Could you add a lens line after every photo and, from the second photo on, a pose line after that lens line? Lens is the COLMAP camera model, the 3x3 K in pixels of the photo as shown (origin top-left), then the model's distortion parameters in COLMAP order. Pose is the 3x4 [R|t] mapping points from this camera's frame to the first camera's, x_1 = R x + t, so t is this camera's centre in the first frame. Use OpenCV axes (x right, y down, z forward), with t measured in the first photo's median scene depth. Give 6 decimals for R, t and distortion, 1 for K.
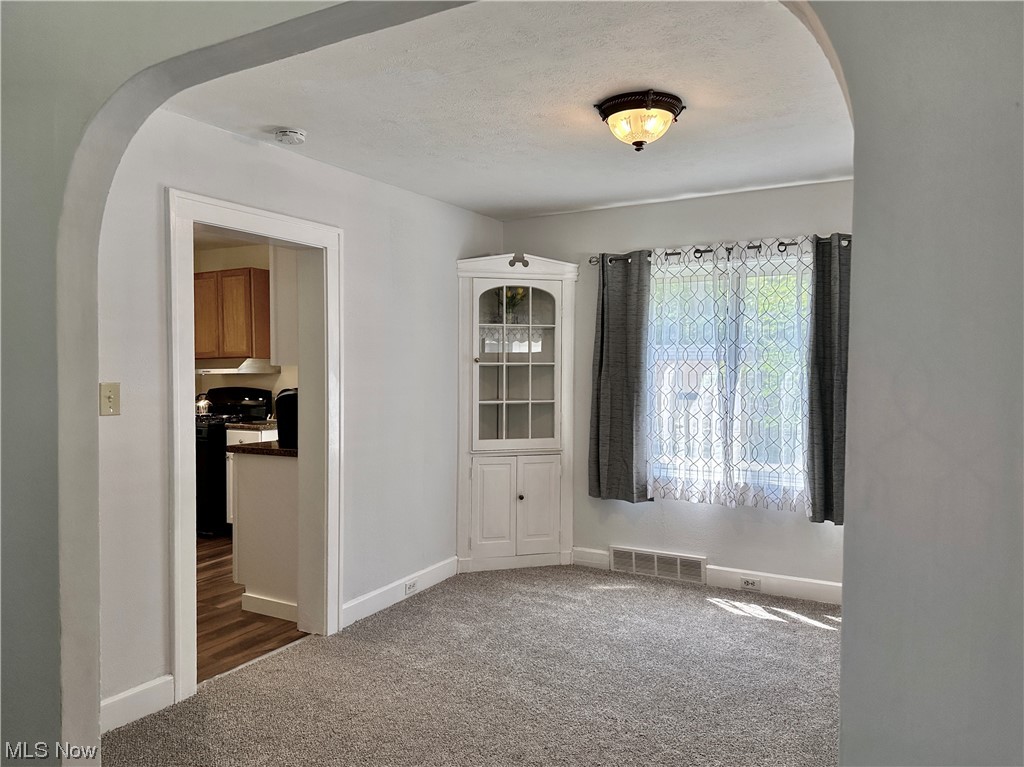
lens RADIAL K [[743.6, 0, 512.0], [0, 743.6, 383.5], [0, 0, 1]] dist [0.060120, -0.006925]
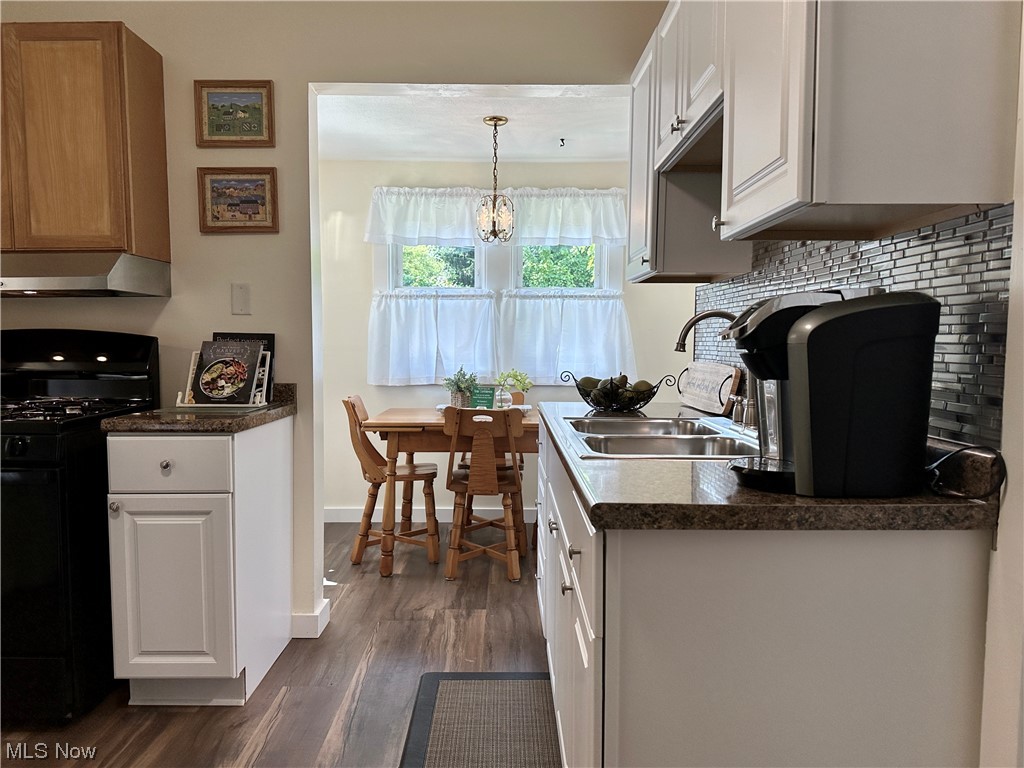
lens RADIAL K [[743.6, 0, 512.0], [0, 743.6, 384.0], [0, 0, 1]] dist [0.060120, -0.006925]
pose [[0.860901, -0.032498, 0.507733, -0.380369], [0.006751, 0.998600, 0.052468, 0.016202], [-0.508727, -0.041742, 0.859915, 0.548052]]
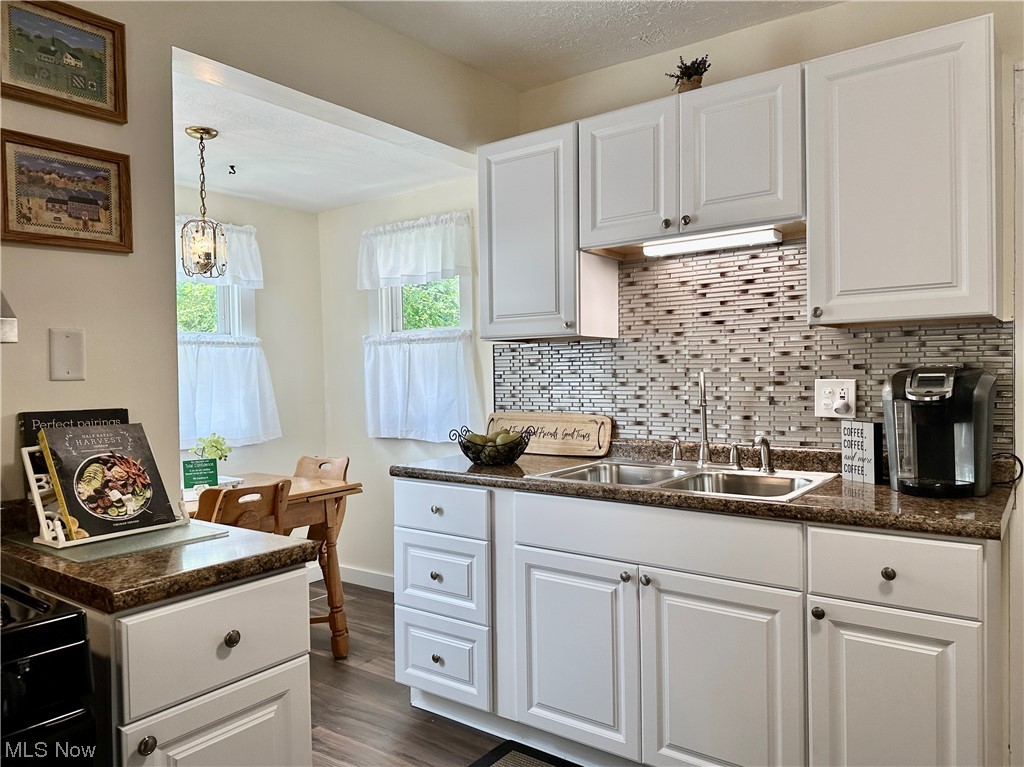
lens RADIAL K [[720.2, 0, 512.0], [0, 720.2, 383.5], [0, 0, 1]] dist [0.032526, -0.005205]
pose [[0.122648, -0.025193, 0.992130, -0.532607], [0.029974, 0.999316, 0.021670, -0.002395], [-0.991997, 0.027081, 0.123319, 0.822189]]
